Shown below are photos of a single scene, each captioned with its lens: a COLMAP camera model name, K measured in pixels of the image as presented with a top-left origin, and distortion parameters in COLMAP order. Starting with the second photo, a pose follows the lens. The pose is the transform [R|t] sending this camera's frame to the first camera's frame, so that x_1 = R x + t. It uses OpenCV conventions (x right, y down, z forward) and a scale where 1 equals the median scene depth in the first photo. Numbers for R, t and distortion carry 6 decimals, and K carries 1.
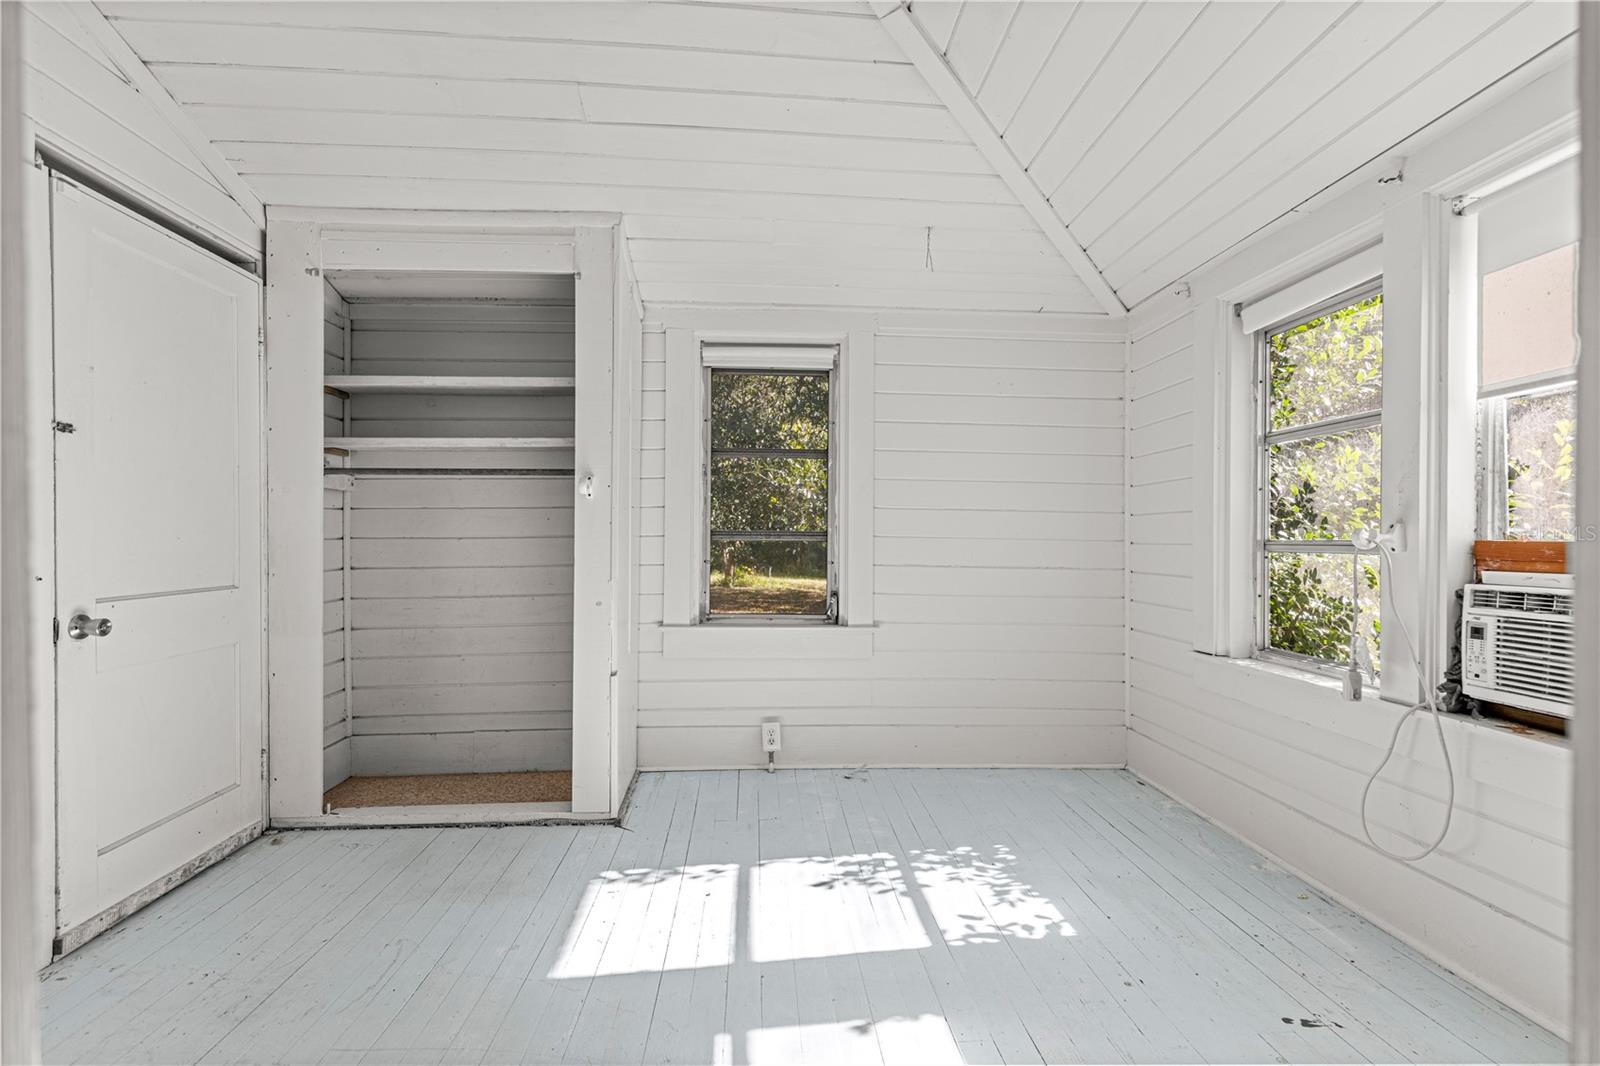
lens RADIAL K [[719.8, 0, 794.2], [0, 719.8, 533.3], [0, 0, 1]] dist [0.006691, -0.000600]
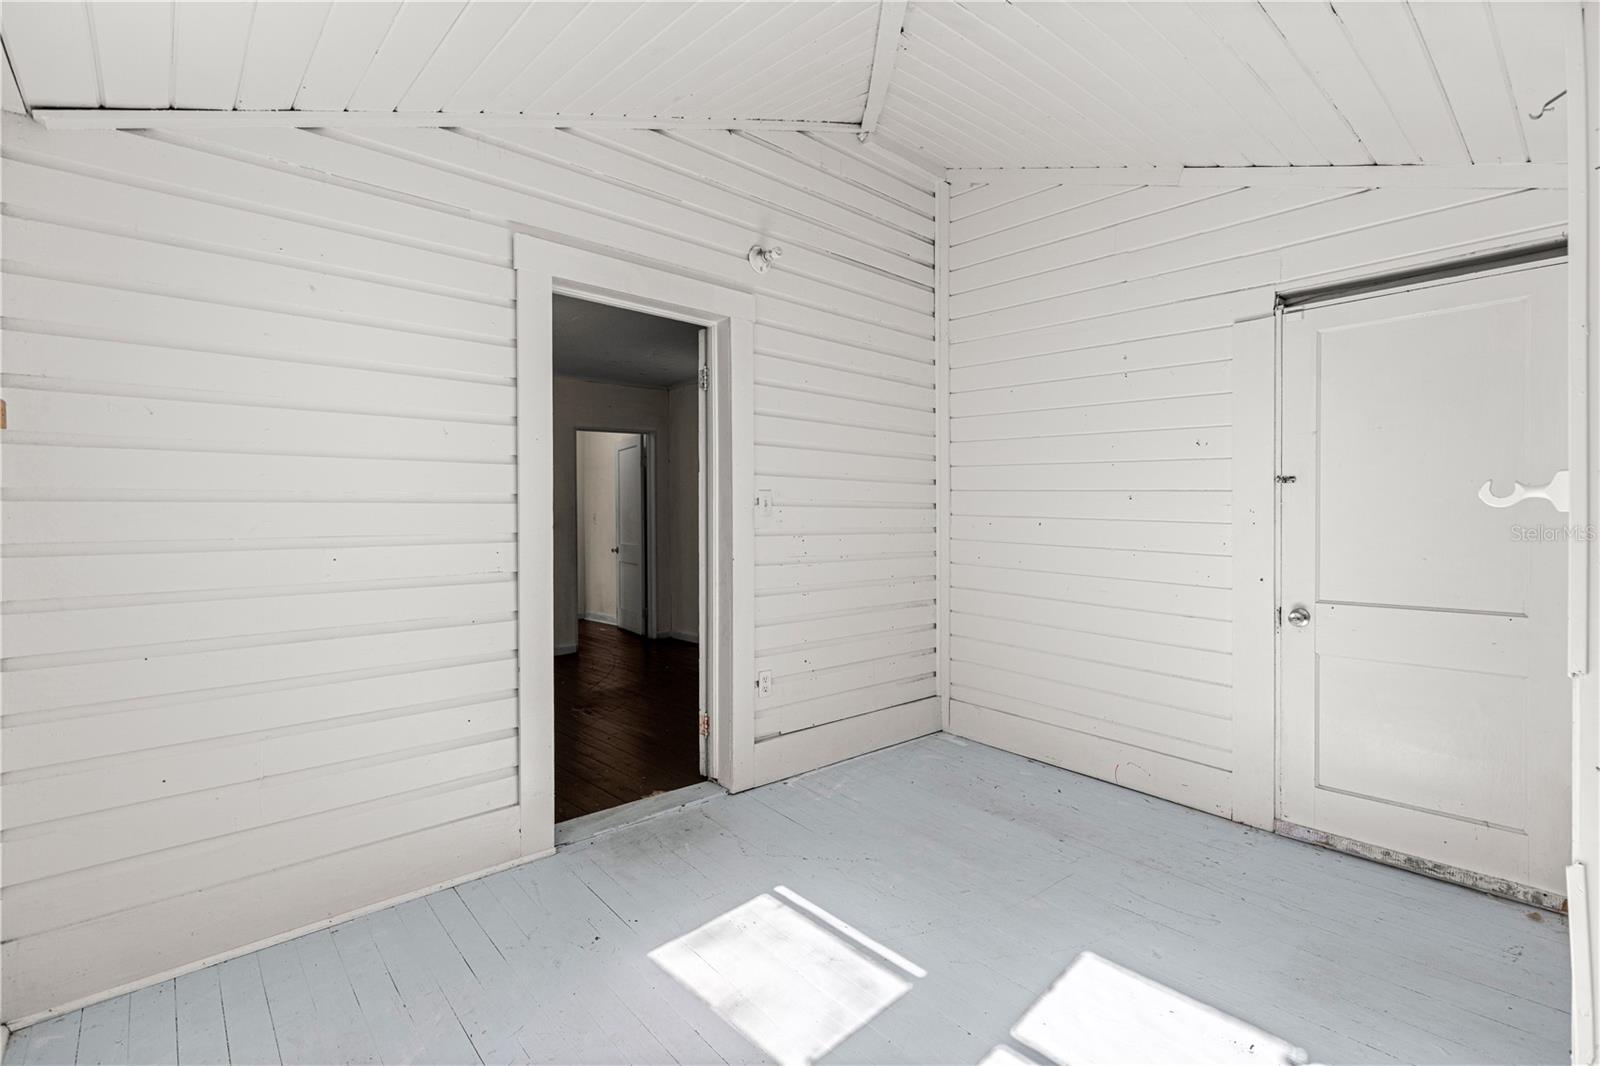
lens RADIAL K [[719.8, 0, 794.2], [0, 719.8, 533.3], [0, 0, 1]] dist [0.006691, -0.000600]
pose [[-0.776826, 0.000361, -0.629715, 0.648019], [-0.008206, 0.999909, 0.010697, -0.040201], [0.629662, 0.013477, -0.776753, 1.402071]]
